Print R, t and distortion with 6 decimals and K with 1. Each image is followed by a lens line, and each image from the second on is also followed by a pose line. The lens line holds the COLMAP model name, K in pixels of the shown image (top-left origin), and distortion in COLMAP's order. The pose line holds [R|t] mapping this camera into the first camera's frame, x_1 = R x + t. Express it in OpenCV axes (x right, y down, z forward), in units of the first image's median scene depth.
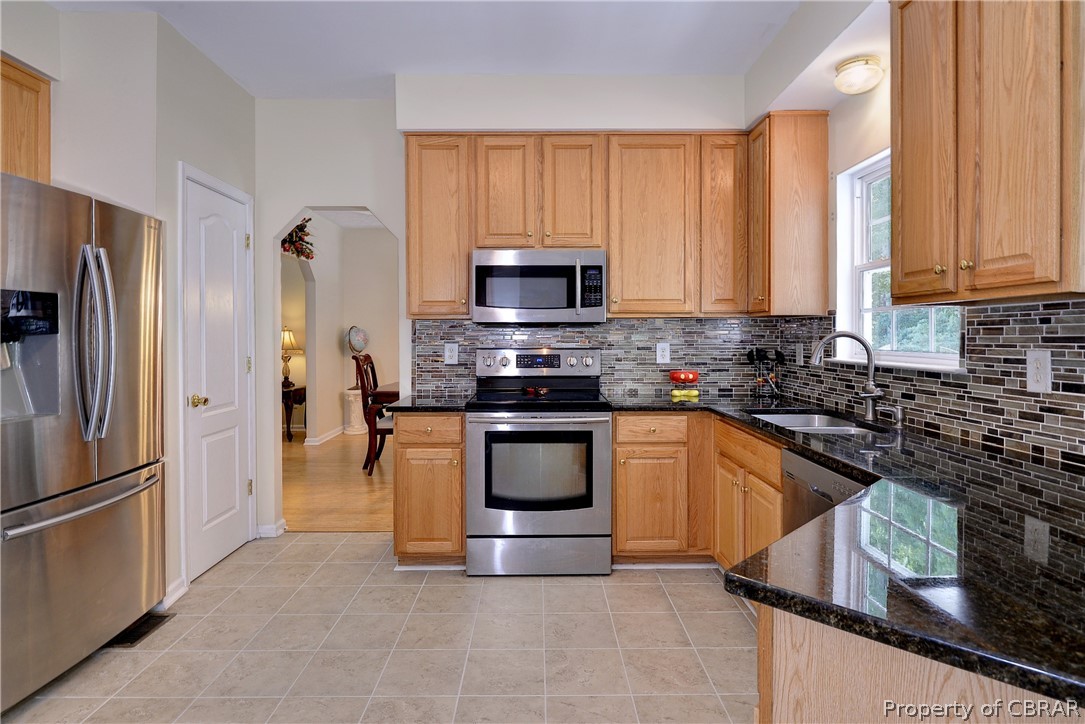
lens RADIAL K [[589.1, 0, 541.1], [0, 589.1, 349.3], [0, 0, 1]] dist [-0.003946, -0.001885]
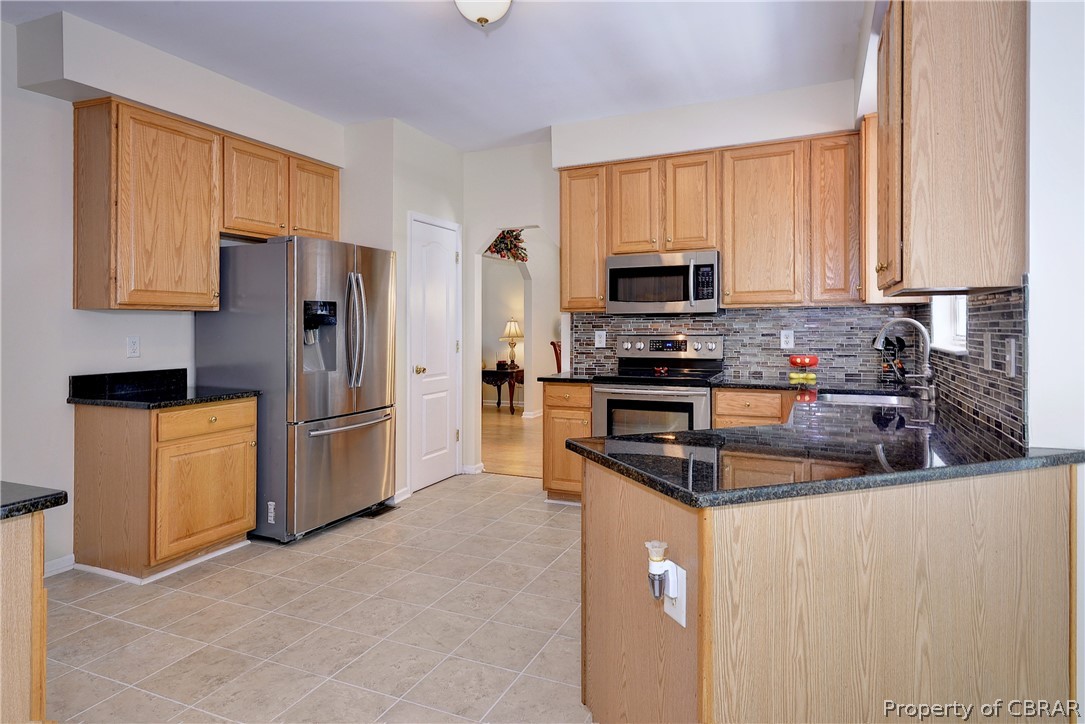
lens RADIAL K [[629.0, 0, 542.1], [0, 629.0, 325.7], [0, 0, 1]] dist [0.038150, -0.000008]
pose [[0.911763, -0.005837, -0.410676, 0.301599], [-0.003338, 0.999761, -0.021621, 0.008850], [0.410704, 0.021084, 0.911525, -0.275961]]
